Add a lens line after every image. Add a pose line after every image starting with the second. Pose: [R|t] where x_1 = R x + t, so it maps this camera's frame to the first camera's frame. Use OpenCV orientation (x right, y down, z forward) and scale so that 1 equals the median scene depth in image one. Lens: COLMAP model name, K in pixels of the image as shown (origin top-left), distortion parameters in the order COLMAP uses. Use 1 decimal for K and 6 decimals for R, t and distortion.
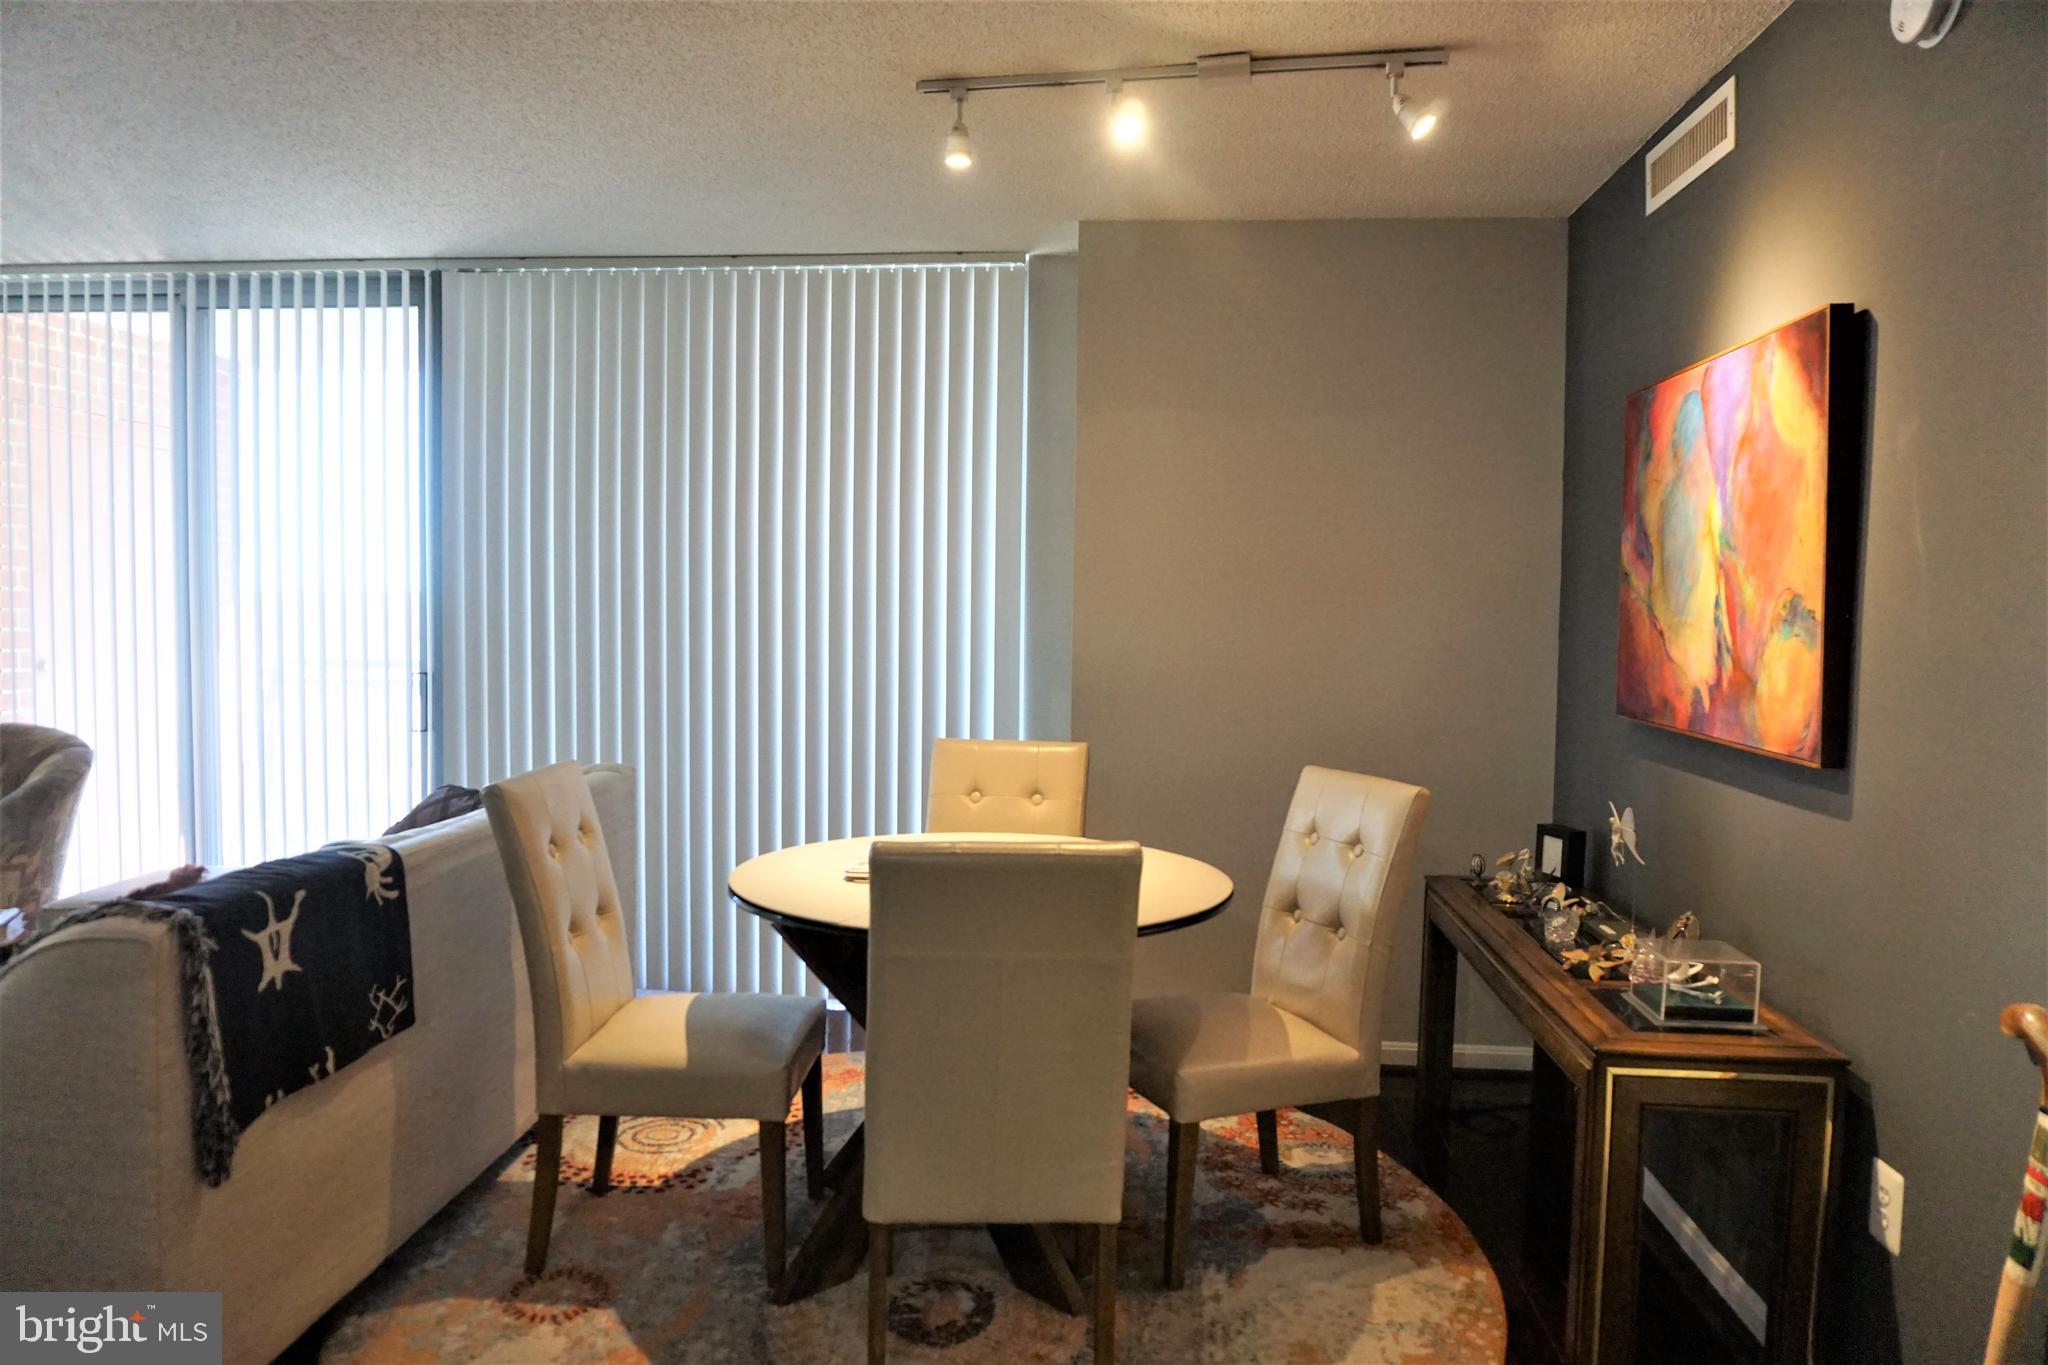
lens RADIAL K [[1353.5, 0, 1024.0], [0, 1353.5, 682.5], [0, 0, 1]] dist [-0.057444, 0.023930]
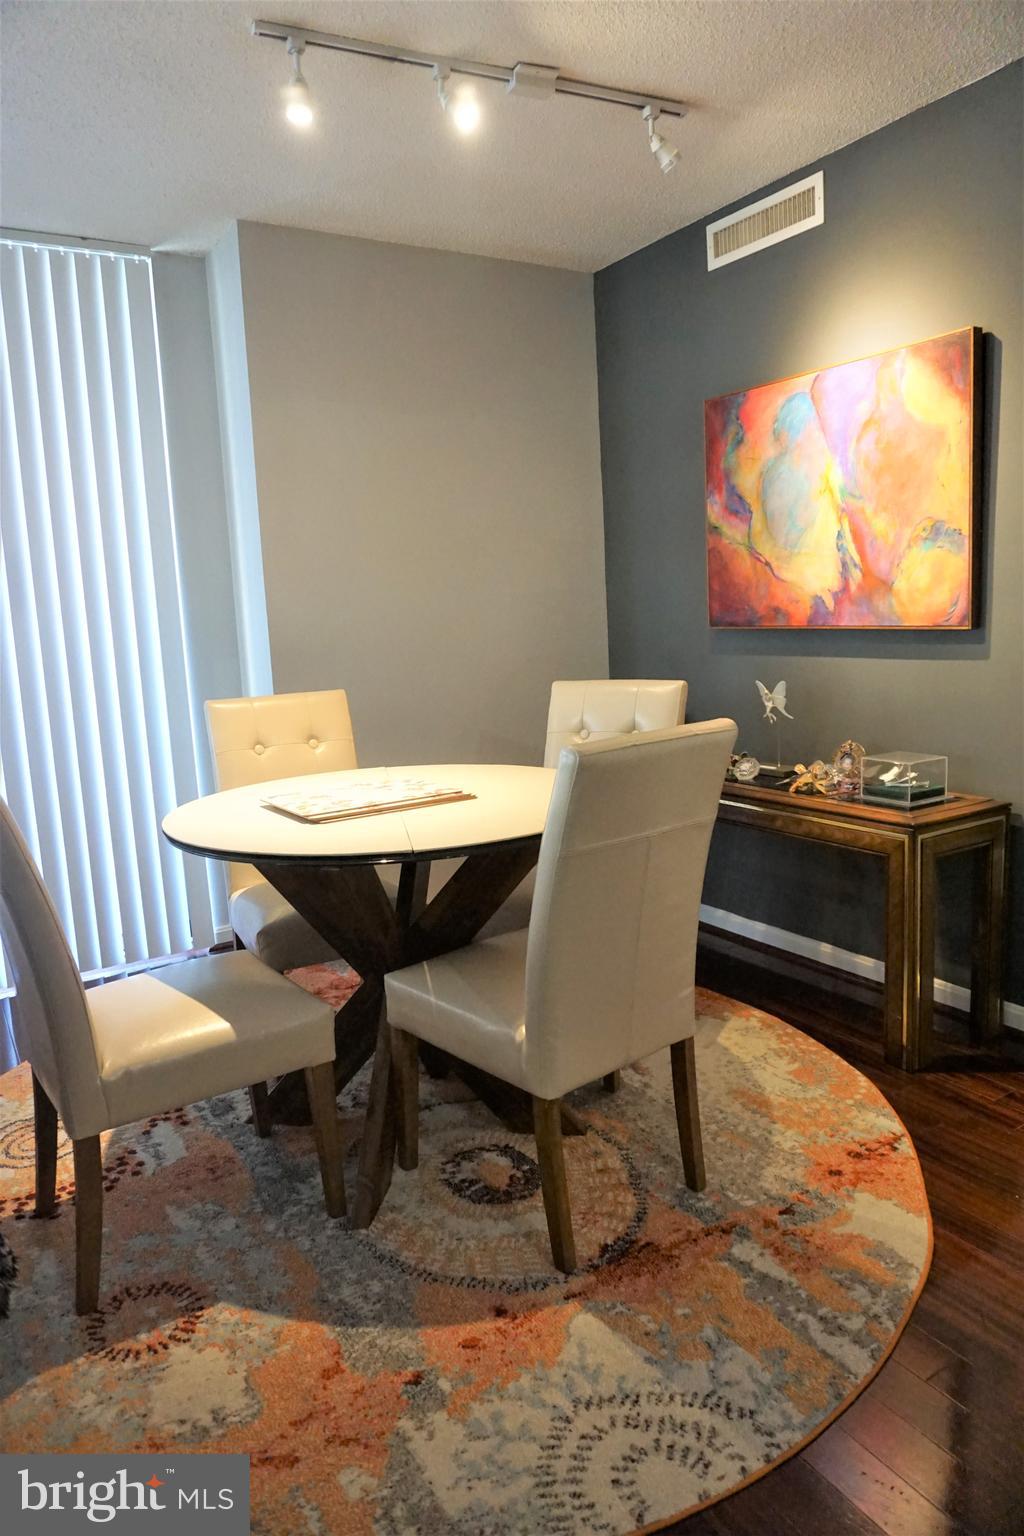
lens RADIAL K [[1015.1, 0, 512.0], [0, 1015.1, 768.0], [0, 0, 1]] dist [-0.057444, 0.023930]
pose [[0.792167, -0.146879, 0.592366, -0.484407], [0.093666, 0.988368, 0.119811, 0.028746], [-0.603074, -0.039425, 0.796711, 0.311509]]
